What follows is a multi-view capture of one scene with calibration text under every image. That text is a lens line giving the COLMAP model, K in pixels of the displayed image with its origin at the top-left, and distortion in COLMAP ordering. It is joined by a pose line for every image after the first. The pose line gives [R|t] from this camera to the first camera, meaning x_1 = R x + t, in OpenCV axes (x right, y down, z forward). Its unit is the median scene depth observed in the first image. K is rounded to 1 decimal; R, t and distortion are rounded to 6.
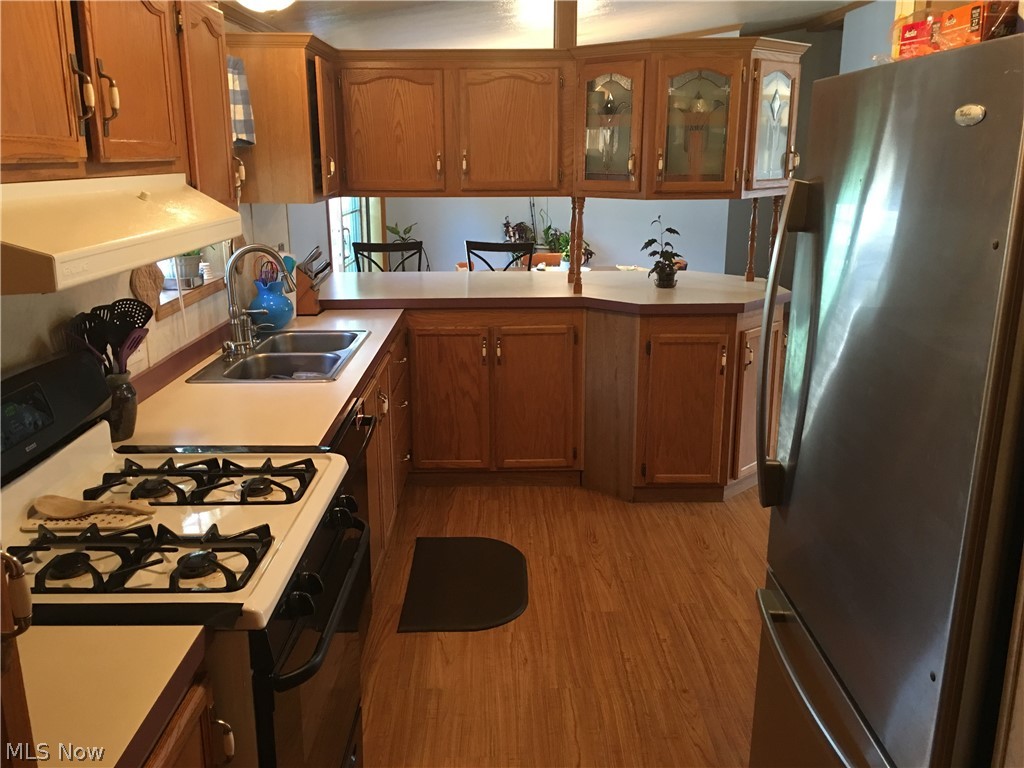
lens RADIAL K [[882.2, 0, 509.2], [0, 882.2, 372.6], [0, 0, 1]] dist [0.098524, -0.154484]
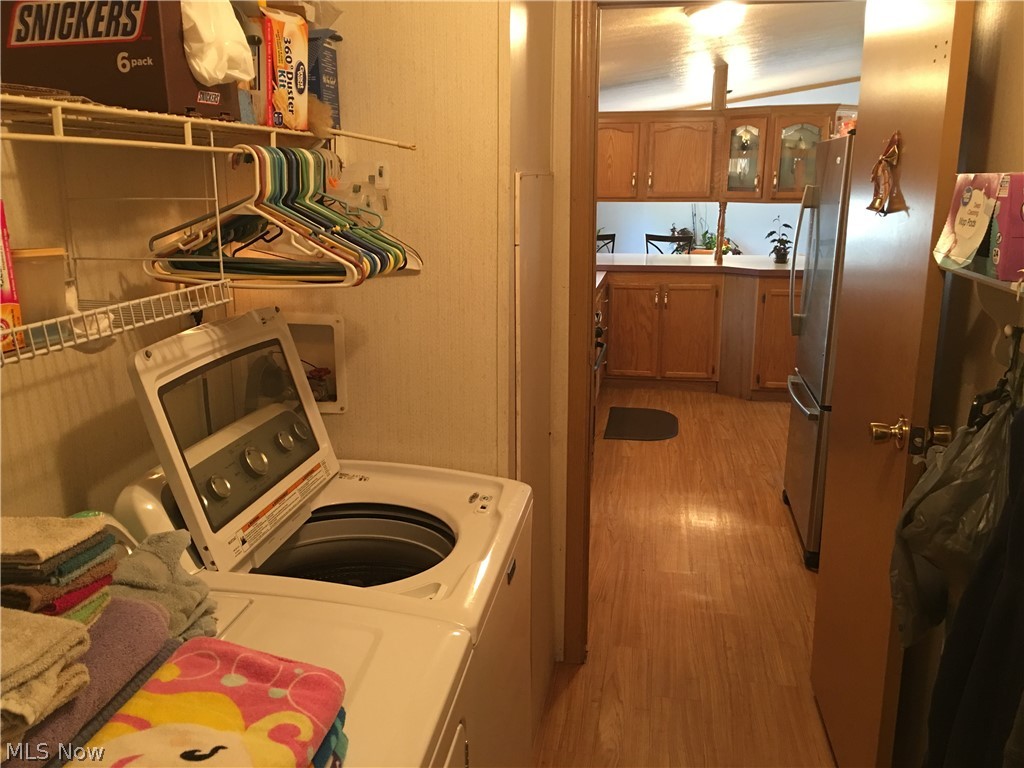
lens RADIAL K [[882.2, 0, 509.2], [0, 882.2, 372.6], [0, 0, 1]] dist [0.098524, -0.154484]
pose [[0.983648, 0.044990, -0.174393, -0.005590], [-0.049073, 0.998611, -0.019170, 0.151572], [0.173289, 0.027414, 0.984489, -0.605841]]
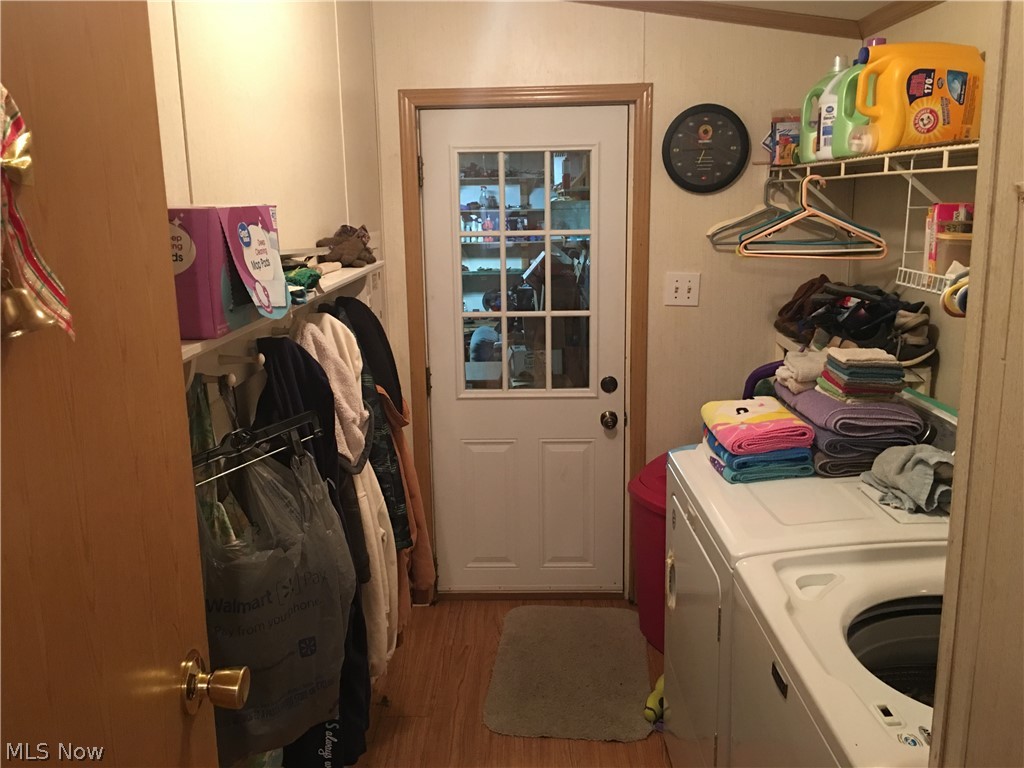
lens RADIAL K [[882.2, 0, 509.2], [0, 882.2, 372.6], [0, 0, 1]] dist [0.098524, -0.154484]
pose [[-0.999550, 0.024320, 0.017569, 0.099812], [0.029476, 0.905263, 0.423828, -0.484026], [-0.005597, 0.424155, -0.905572, 1.939872]]
